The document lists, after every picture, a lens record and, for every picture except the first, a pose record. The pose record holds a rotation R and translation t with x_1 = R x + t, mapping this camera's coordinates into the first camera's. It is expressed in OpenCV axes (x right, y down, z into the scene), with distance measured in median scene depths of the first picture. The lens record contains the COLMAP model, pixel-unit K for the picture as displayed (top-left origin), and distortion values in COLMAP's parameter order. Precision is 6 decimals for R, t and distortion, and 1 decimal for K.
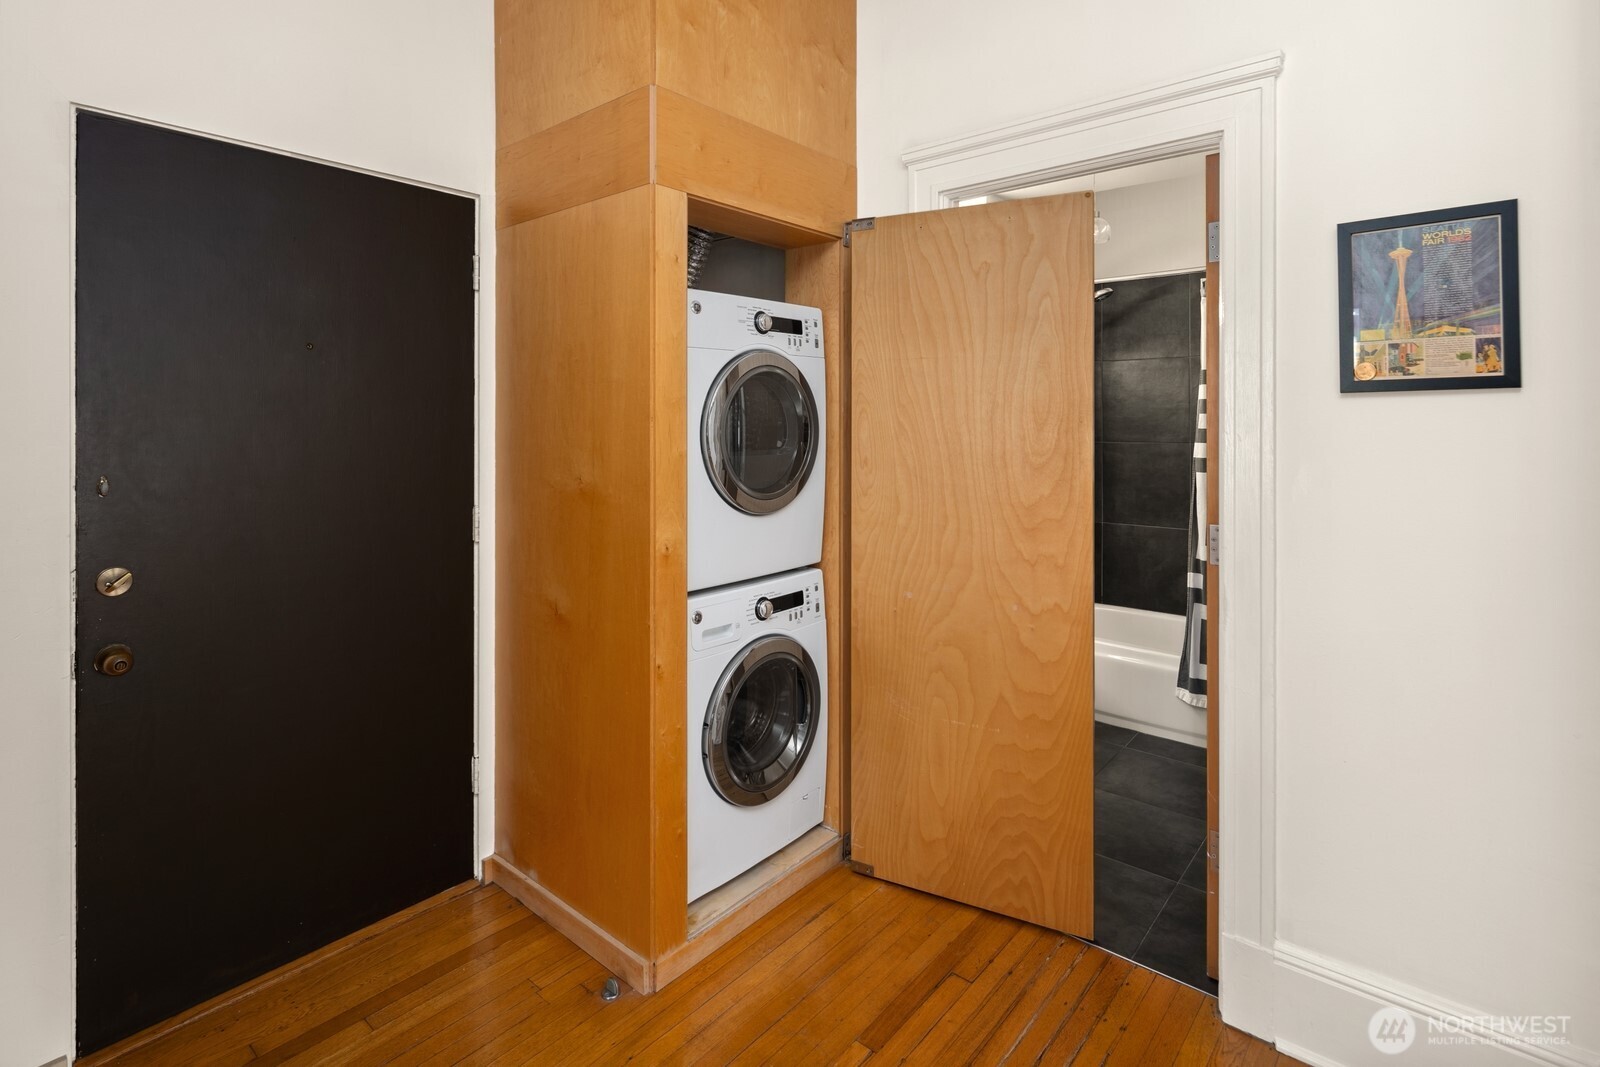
lens RADIAL K [[794.6, 0, 774.4], [0, 794.6, 419.0], [0, 0, 1]] dist [0.003206, -0.004563]
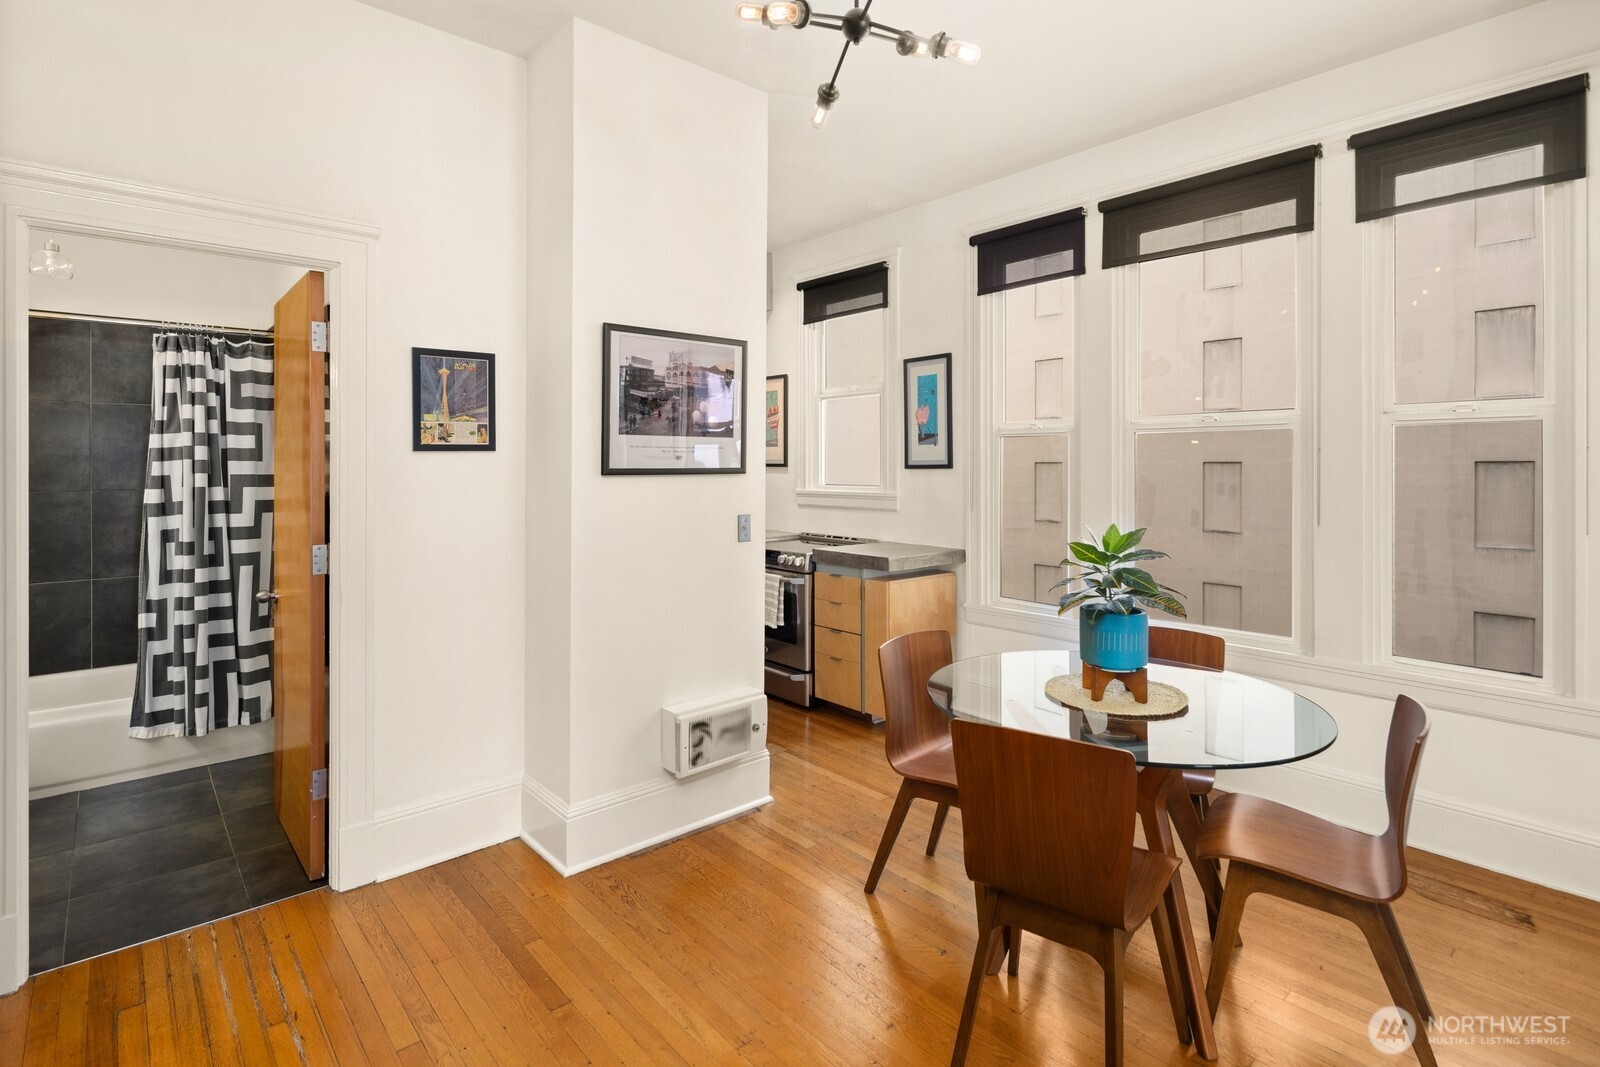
lens RADIAL K [[794.6, 0, 817.5], [0, 794.6, 467.7], [0, 0, 1]] dist [0.003206, -0.004563]
pose [[0.126837, -0.002625, 0.991920, -0.683152], [-0.000932, 0.999996, 0.002765, -0.004223], [-0.991923, -0.001275, 0.126834, -0.019408]]
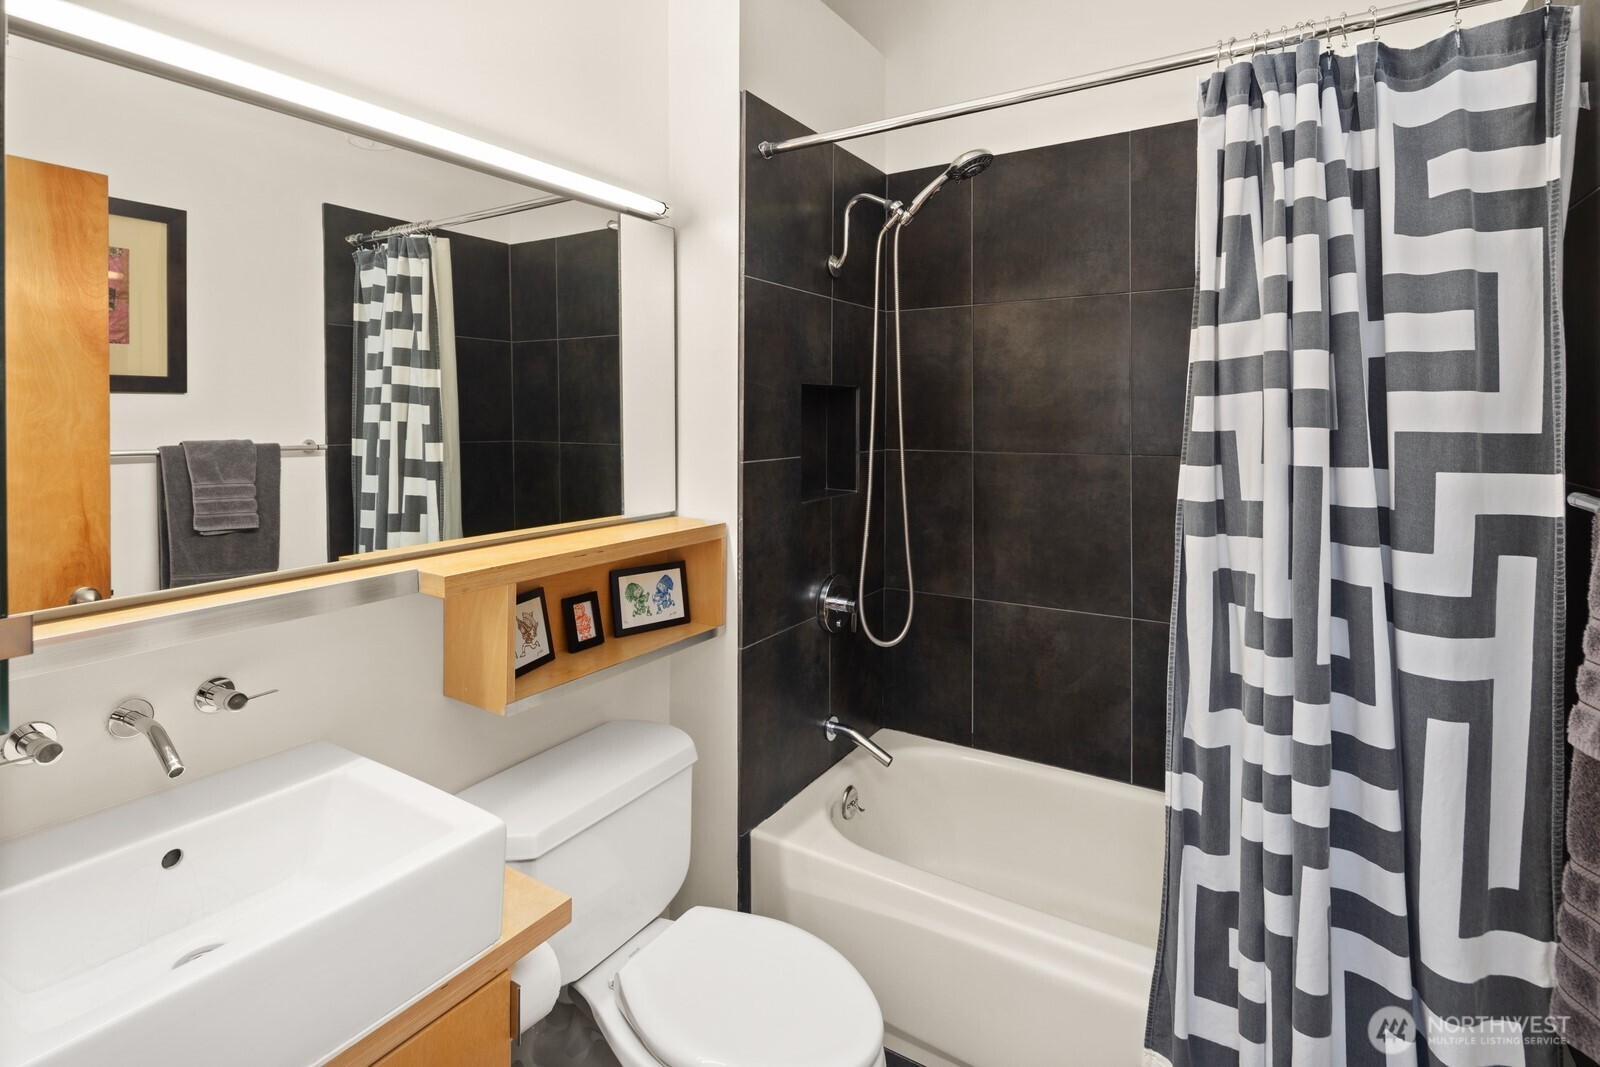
lens RADIAL K [[794.6, 0, 770.5], [0, 794.6, 404.9], [0, 0, 1]] dist [0.003206, -0.004563]
pose [[0.989449, 0.003147, 0.144848, 0.427846], [-0.002067, 0.999969, -0.007605, 0.002655], [-0.144867, 0.007225, 0.989425, 1.048481]]
